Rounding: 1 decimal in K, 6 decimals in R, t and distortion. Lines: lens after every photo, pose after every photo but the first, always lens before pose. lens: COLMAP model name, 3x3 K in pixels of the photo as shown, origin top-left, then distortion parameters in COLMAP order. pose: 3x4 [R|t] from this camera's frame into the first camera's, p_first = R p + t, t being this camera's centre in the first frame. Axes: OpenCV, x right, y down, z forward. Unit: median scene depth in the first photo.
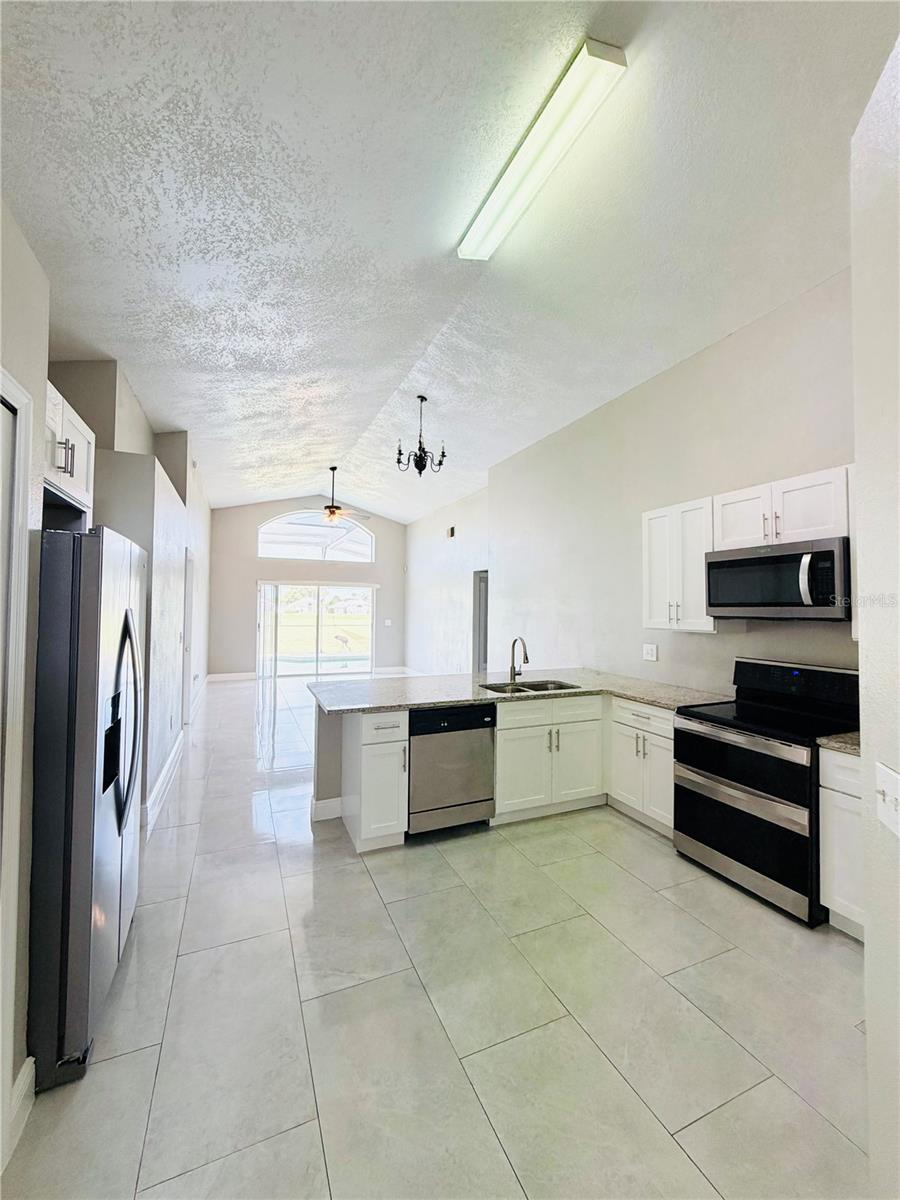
lens RADIAL K [[479.7, 0, 448.6], [0, 479.7, 595.9], [0, 0, 1]] dist [-0.001098, -0.000185]
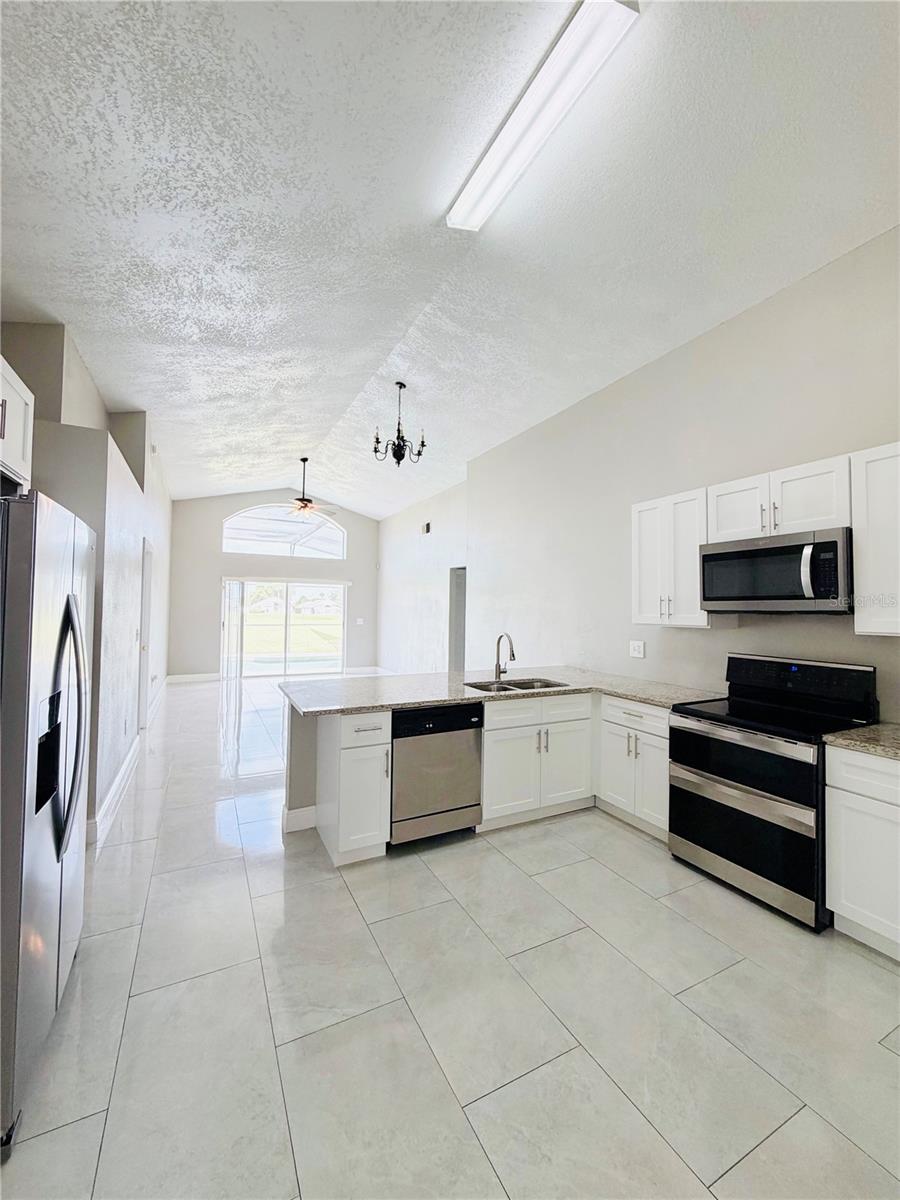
lens RADIAL K [[479.7, 0, 448.7], [0, 479.7, 596.2], [0, 0, 1]] dist [-0.001098, -0.000185]
pose [[0.997927, 0.005185, 0.064150, -0.032128], [-0.005133, 0.999986, -0.000962, 0.016653], [-0.064155, 0.000631, 0.997940, 0.064990]]
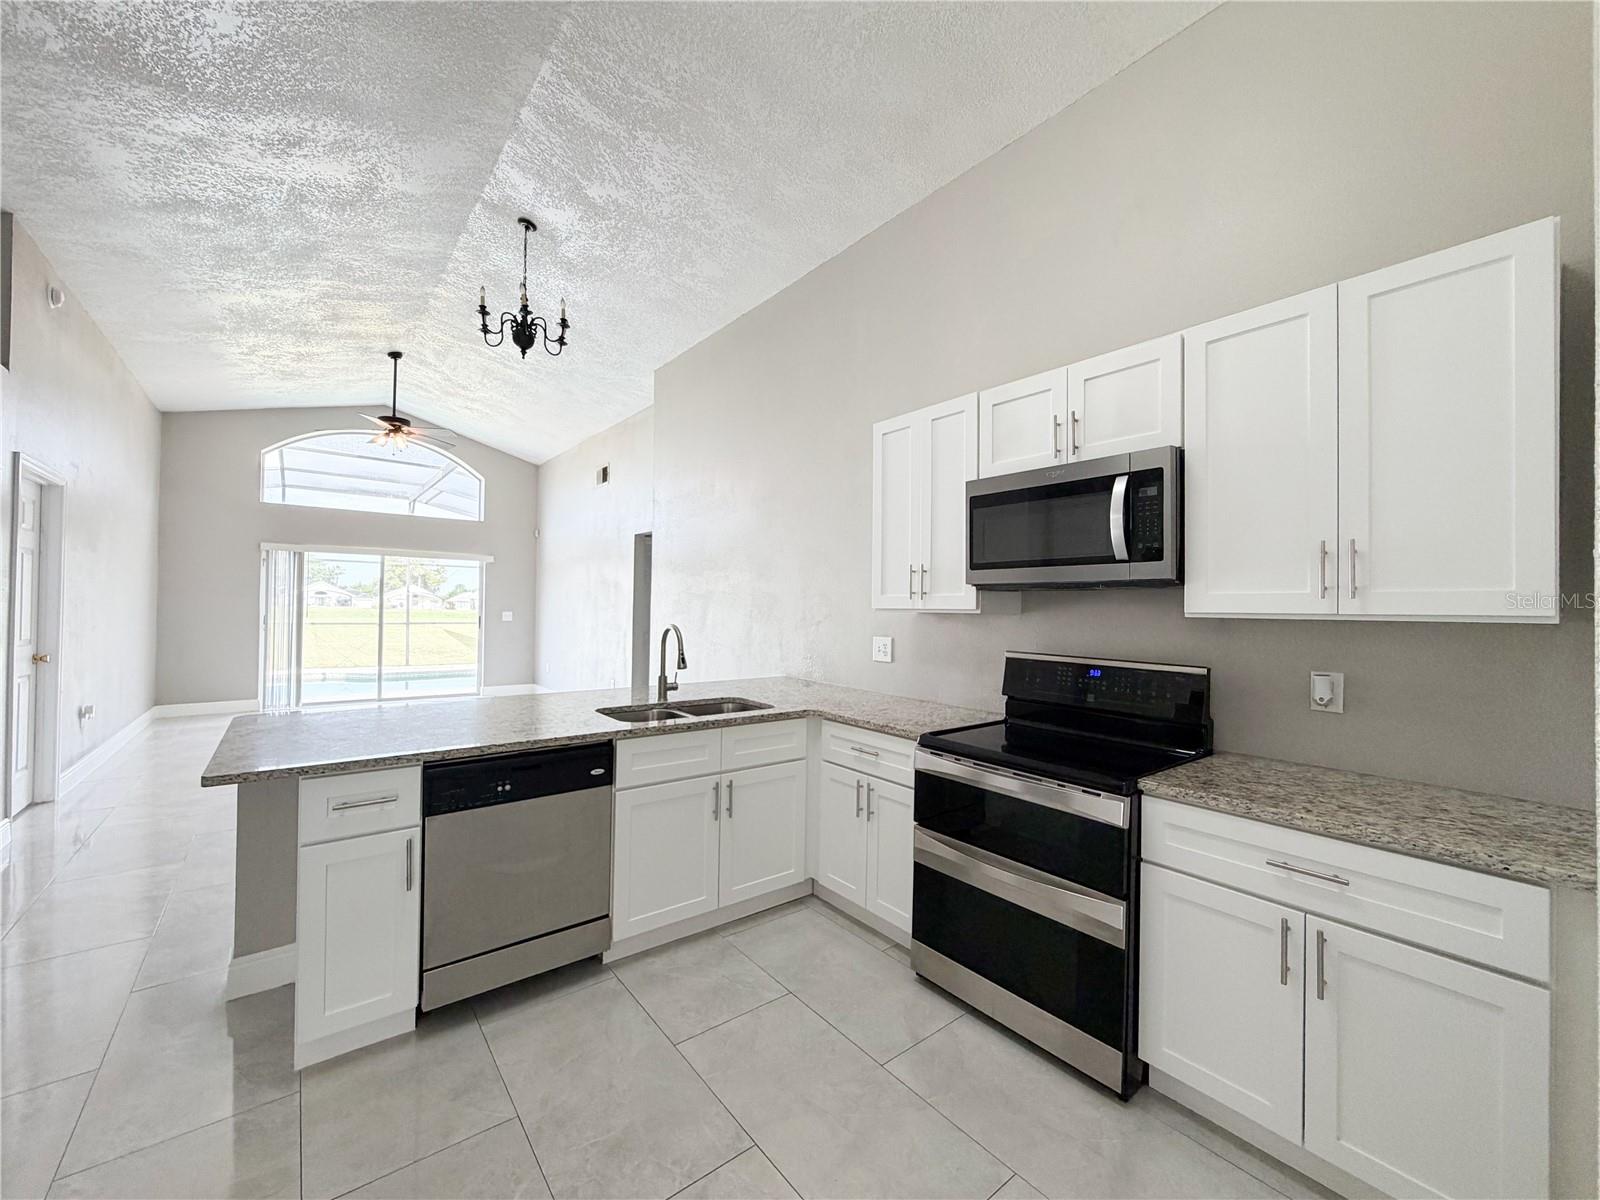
lens RADIAL K [[639.6, 0, 795.8], [0, 639.6, 601.1], [0, 0, 1]] dist [-0.001098, -0.000185]
pose [[0.968484, 0.007778, 0.248955, 0.118971], [-0.012832, 0.999743, 0.018684, 0.049692], [-0.248746, -0.021290, 0.968335, 0.255047]]
